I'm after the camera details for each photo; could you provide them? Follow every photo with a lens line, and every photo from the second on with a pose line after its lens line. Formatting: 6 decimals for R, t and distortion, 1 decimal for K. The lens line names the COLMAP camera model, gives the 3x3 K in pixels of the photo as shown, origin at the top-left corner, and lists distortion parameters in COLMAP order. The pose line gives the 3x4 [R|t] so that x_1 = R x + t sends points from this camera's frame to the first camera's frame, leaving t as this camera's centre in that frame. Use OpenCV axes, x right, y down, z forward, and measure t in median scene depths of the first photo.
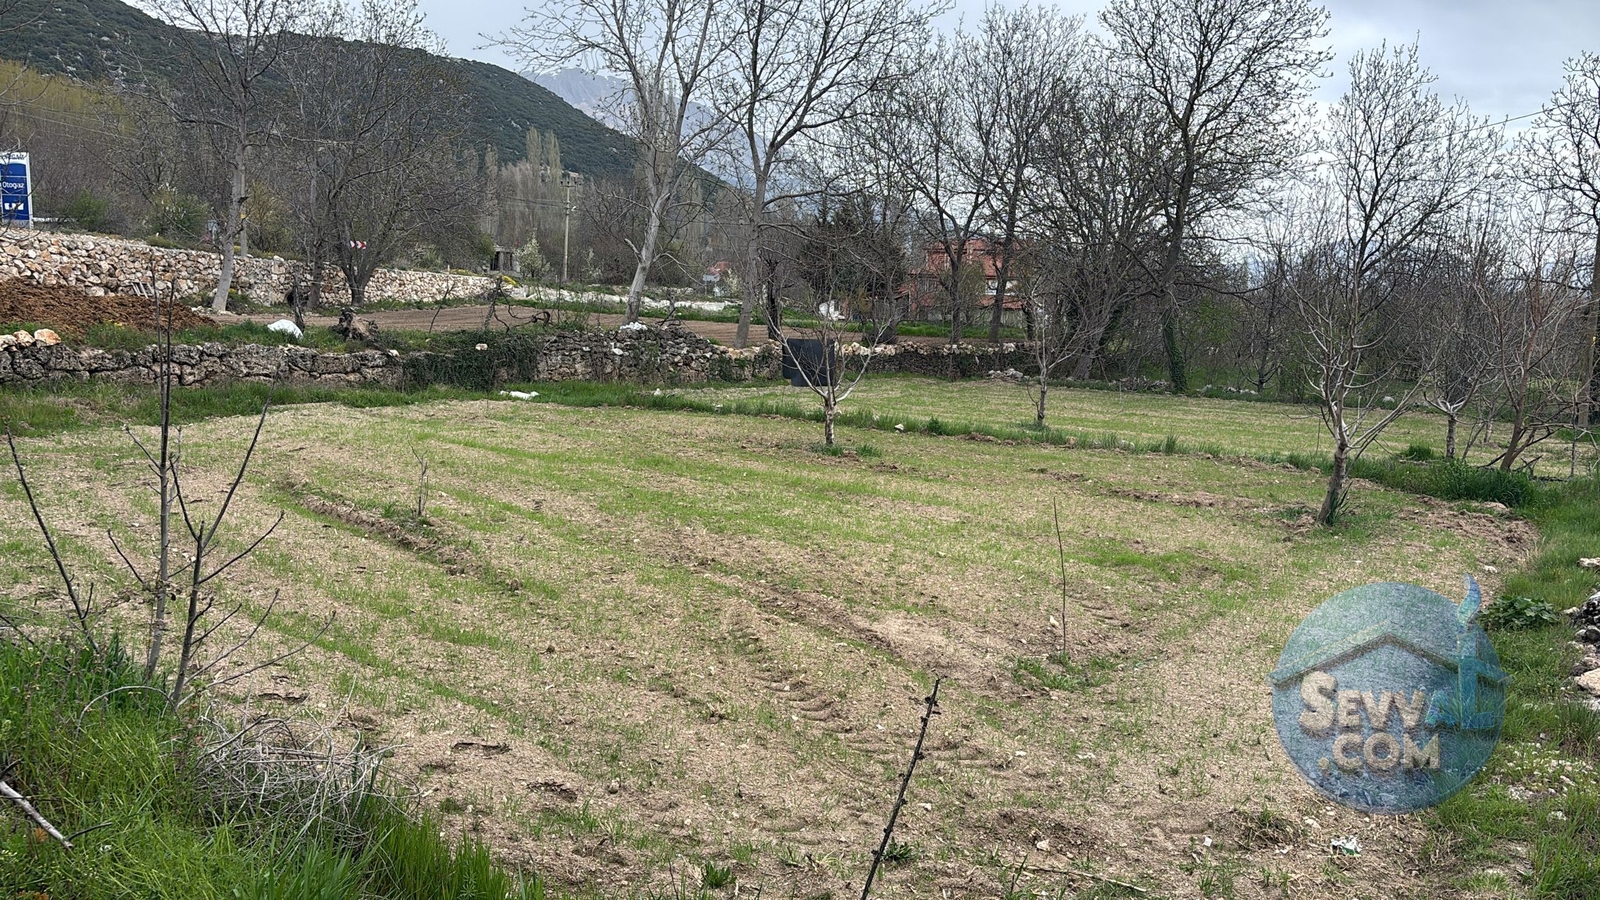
lens RADIAL K [[1262.4, 0, 823.8], [0, 1262.4, 451.8], [0, 0, 1]] dist [0.116476, -0.259552]
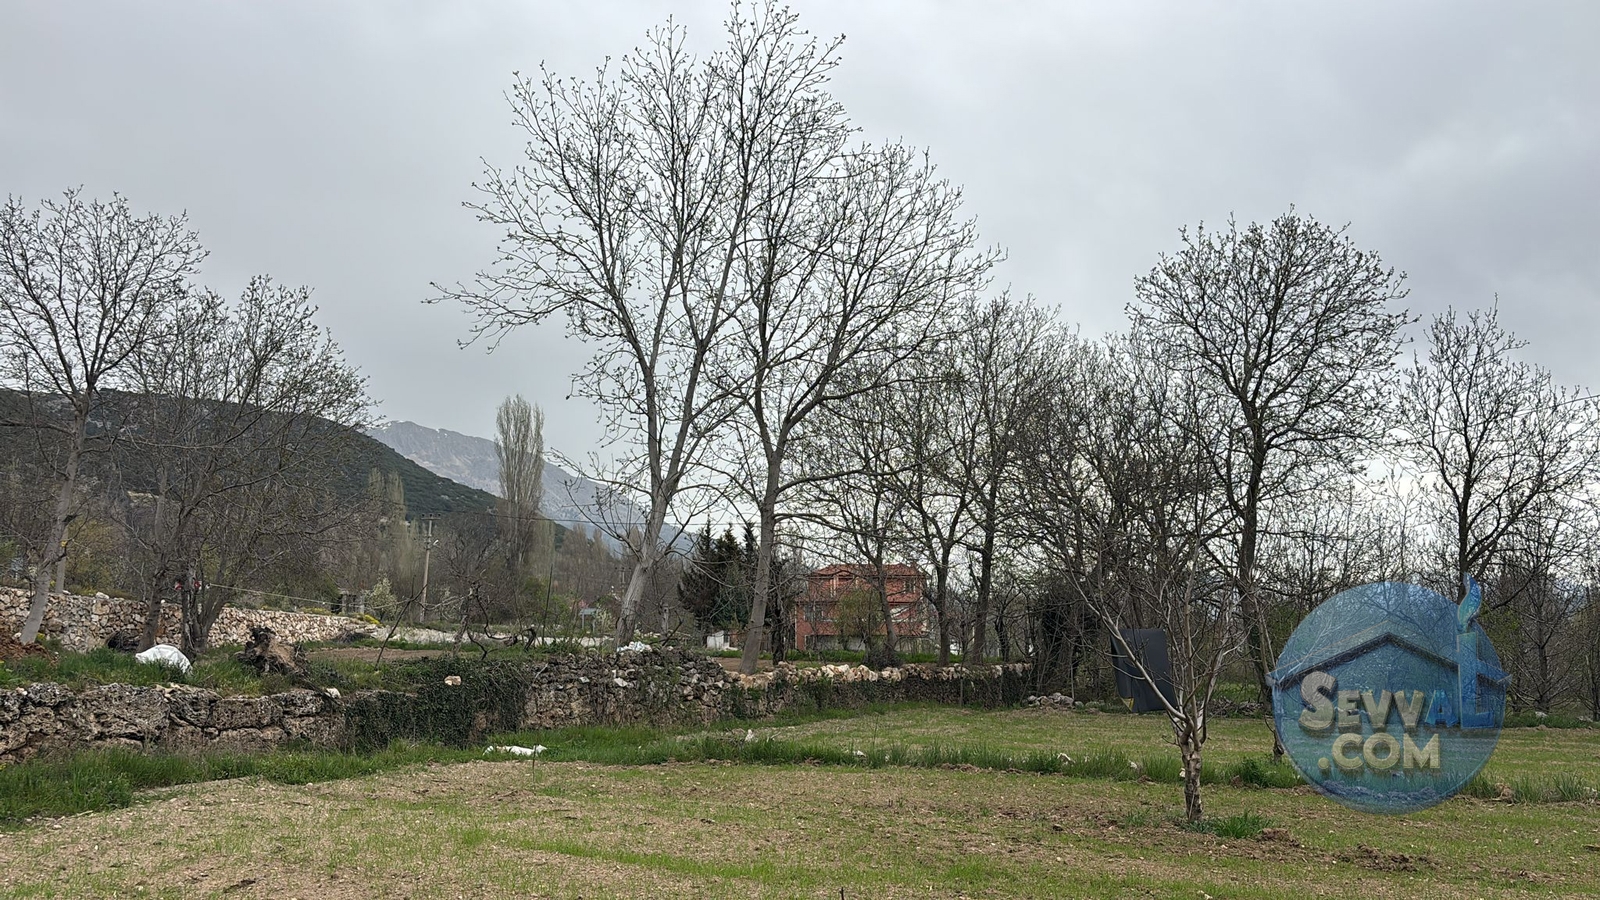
lens RADIAL K [[1253.2, 0, 810.0], [0, 1253.2, 443.1], [0, 0, 1]] dist [0.027160, -0.007153]
pose [[0.991890, -0.010731, 0.126648, -0.177500], [0.044582, 0.962496, -0.267608, -0.017461], [-0.119026, 0.271084, 0.955168, 0.327262]]
